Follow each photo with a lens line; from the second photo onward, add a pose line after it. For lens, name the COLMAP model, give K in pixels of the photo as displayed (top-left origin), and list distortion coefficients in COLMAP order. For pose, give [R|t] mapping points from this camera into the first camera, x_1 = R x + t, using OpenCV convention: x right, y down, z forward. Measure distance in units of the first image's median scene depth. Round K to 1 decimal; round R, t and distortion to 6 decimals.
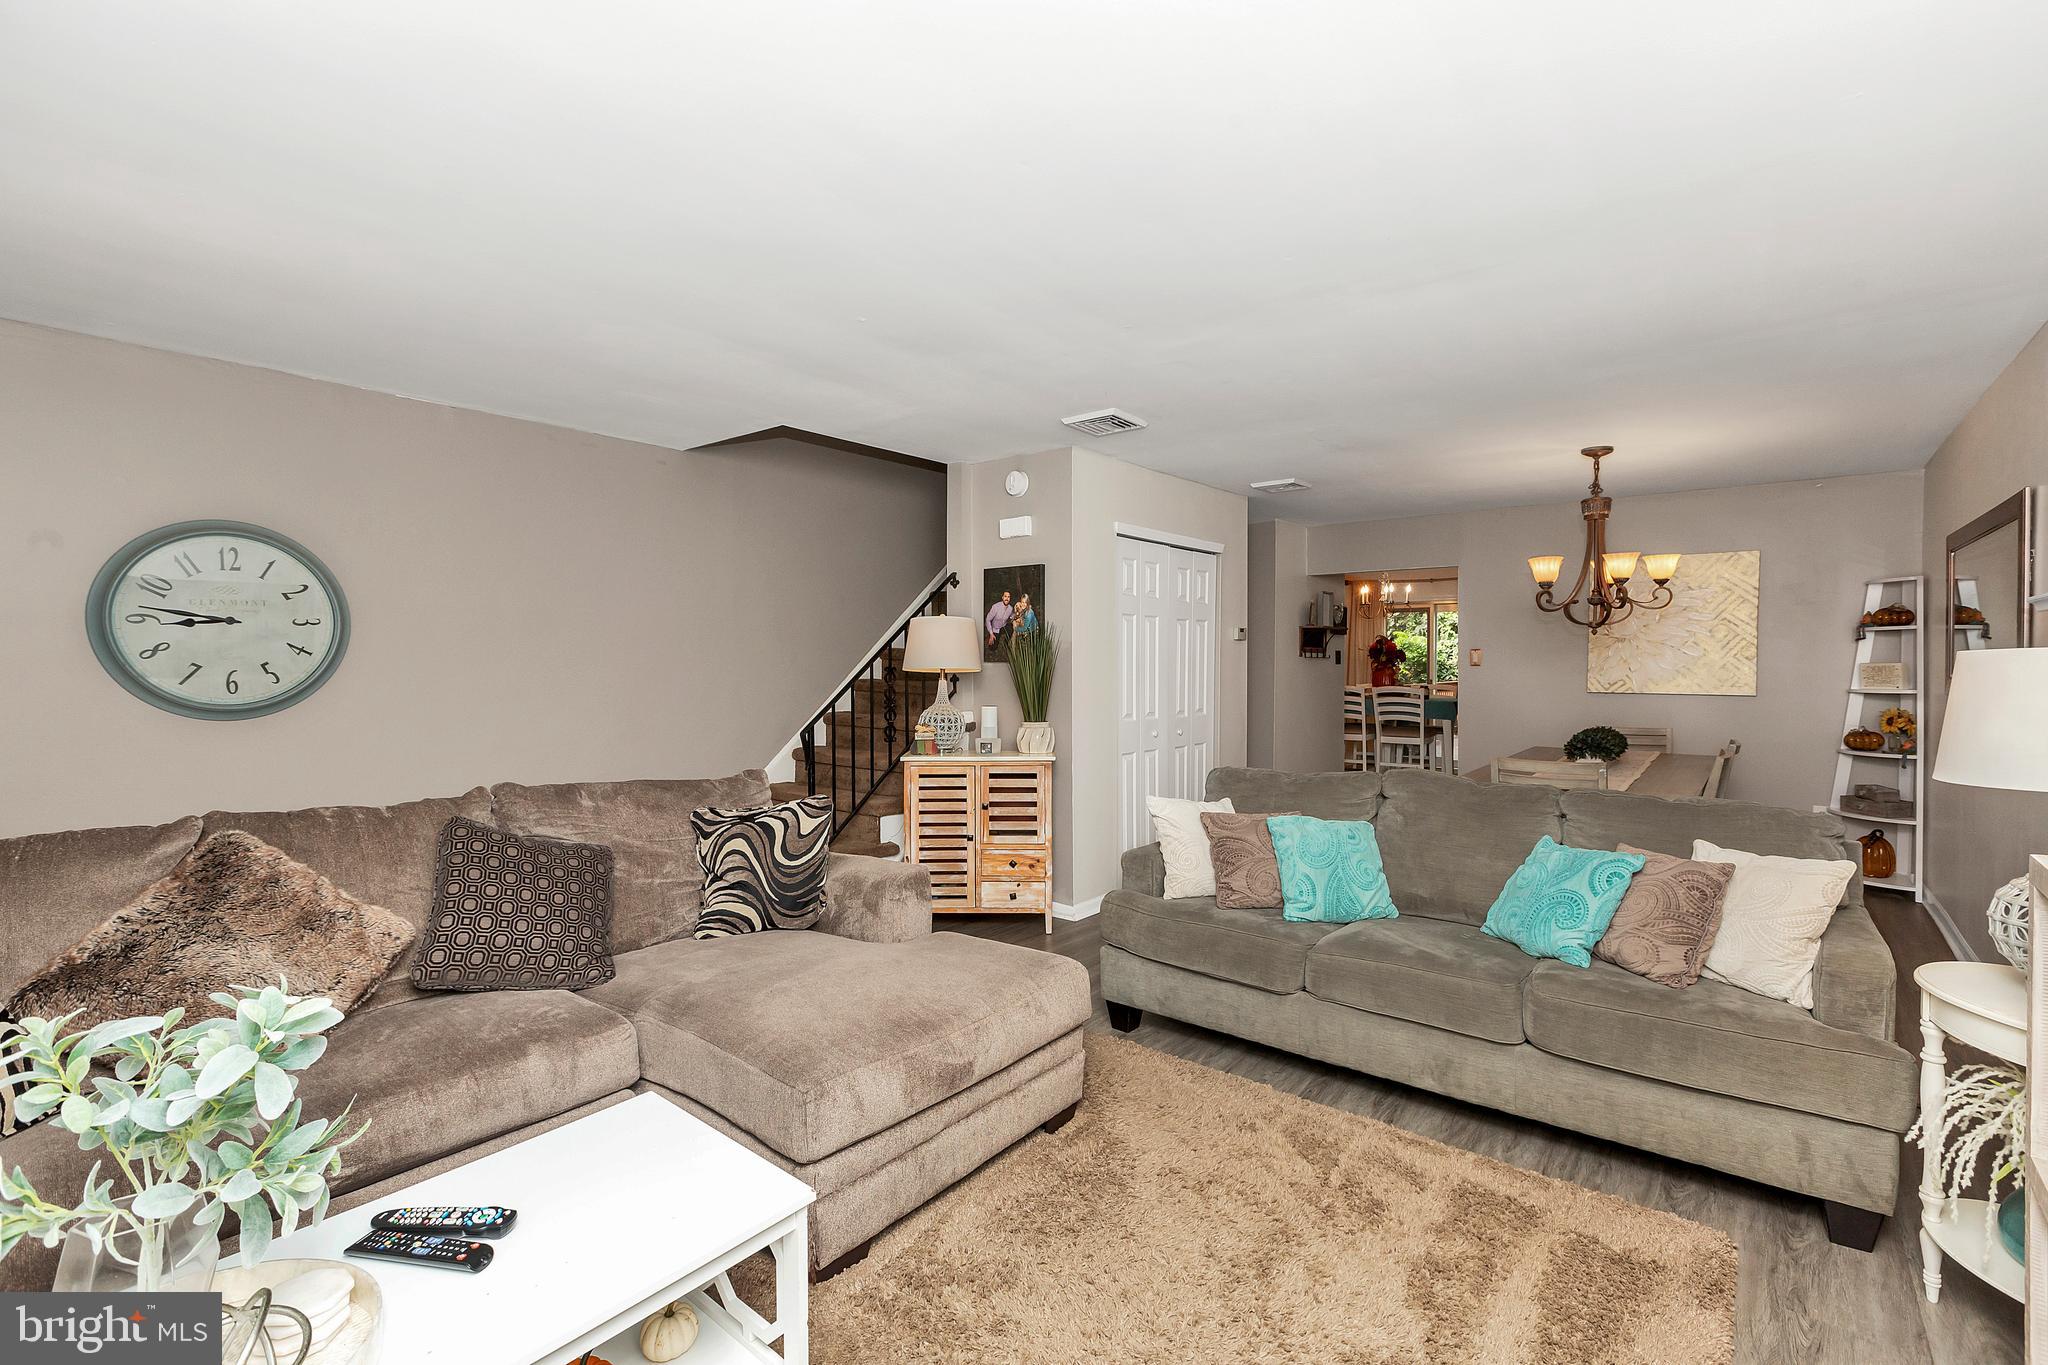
lens RADIAL K [[917.0, 0, 1069.0], [0, 917.0, 665.8], [0, 0, 1]] dist [0.001115, -0.000856]
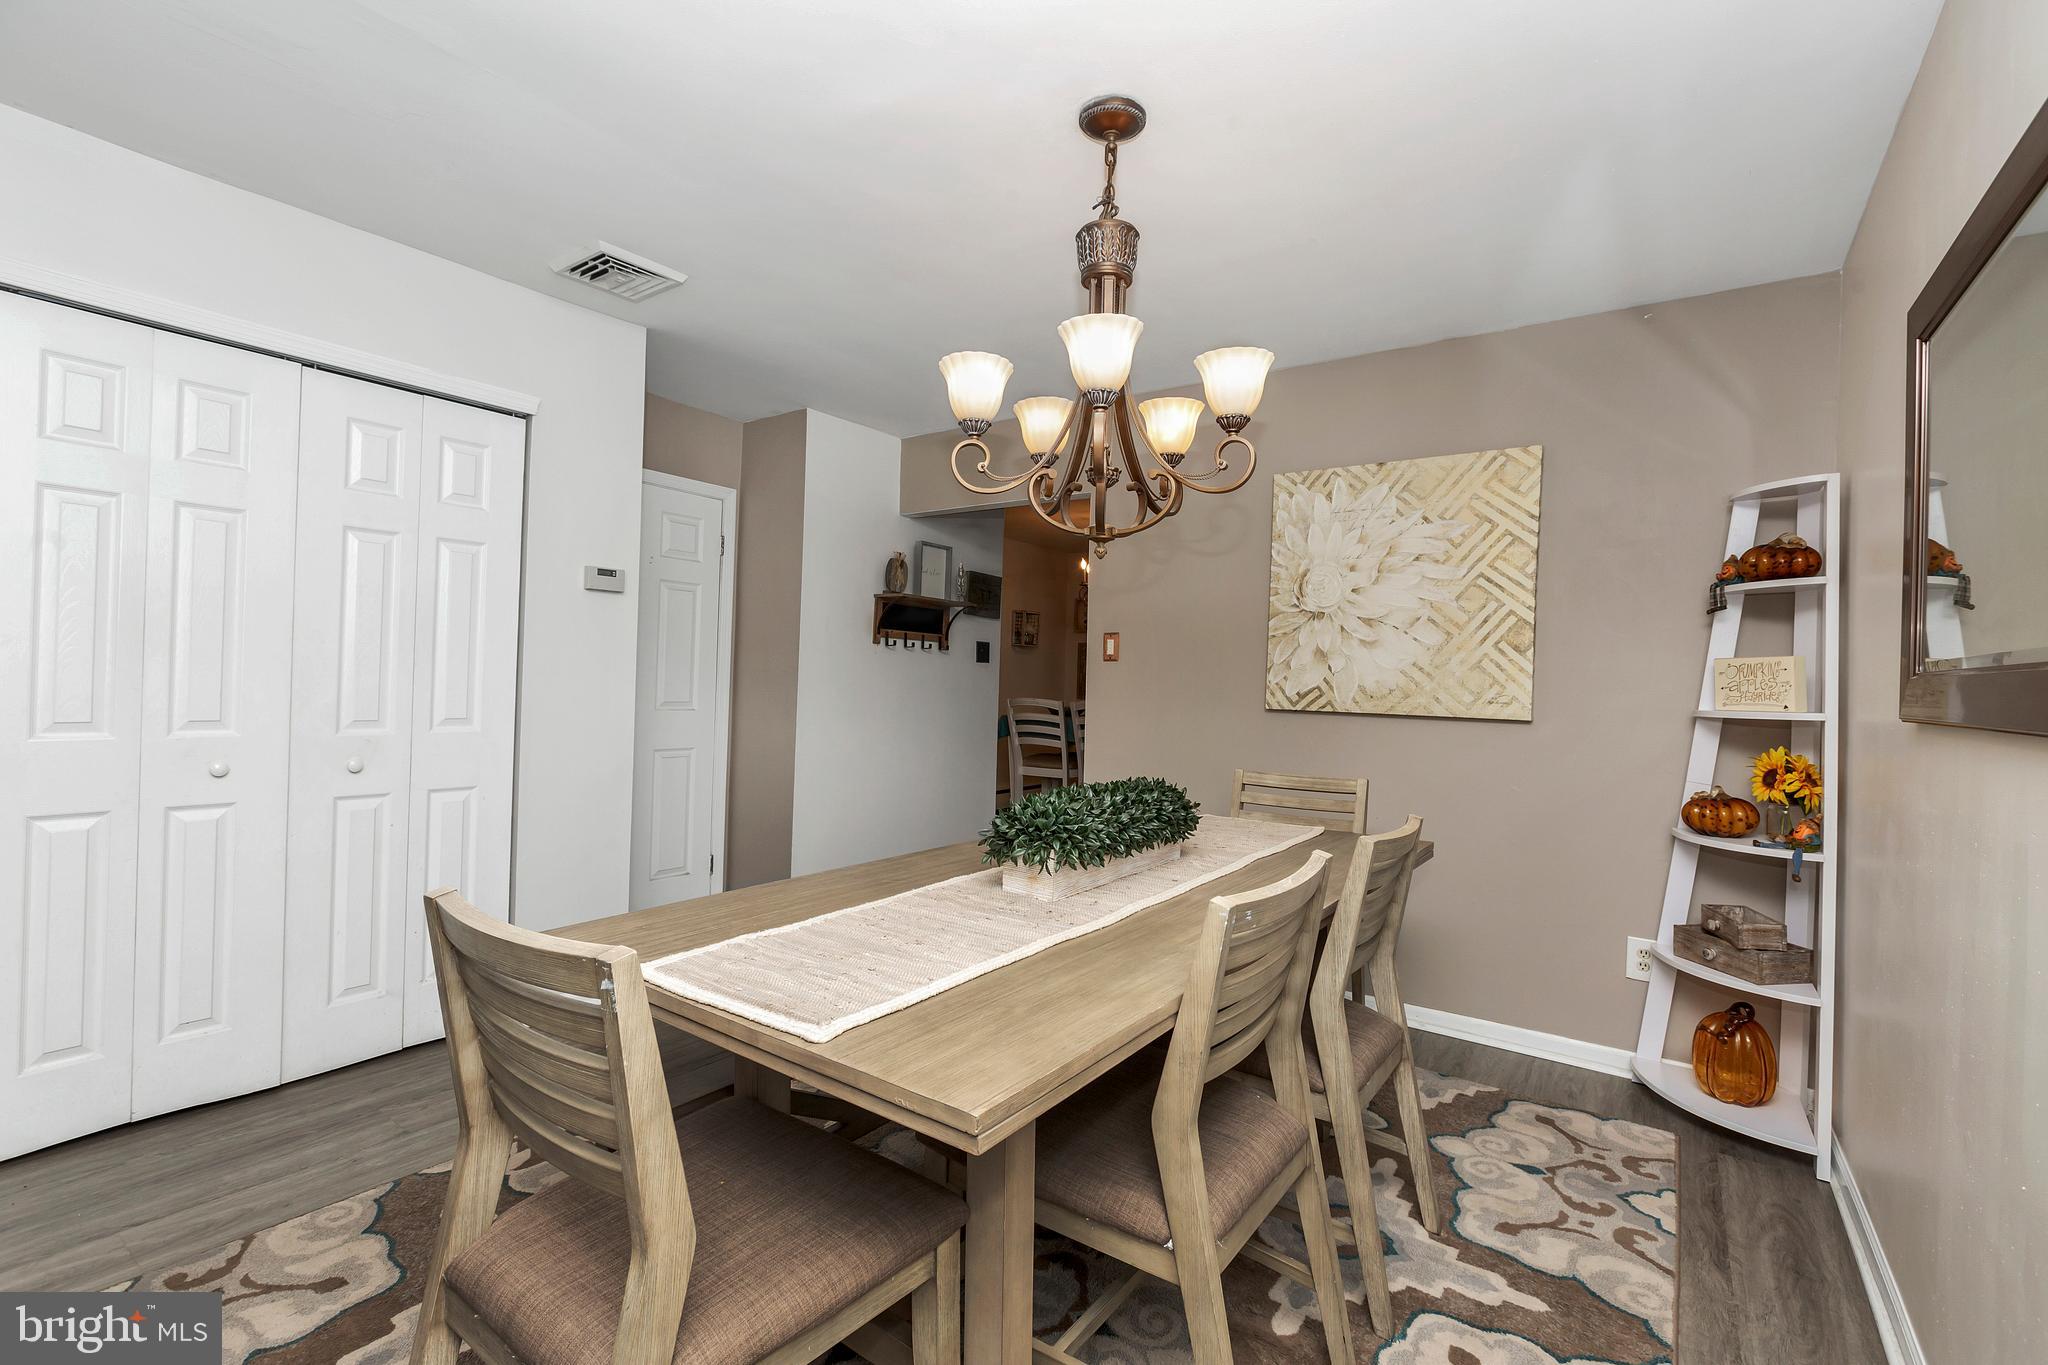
lens RADIAL K [[917.0, 0, 1064.1], [0, 917.0, 670.0], [0, 0, 1]] dist [0.001115, -0.000856]
pose [[0.997625, 0.026708, 0.063496, 0.489435], [-0.025623, 0.999513, -0.017836, 0.021648], [-0.063941, 0.016166, 0.997823, 0.538125]]
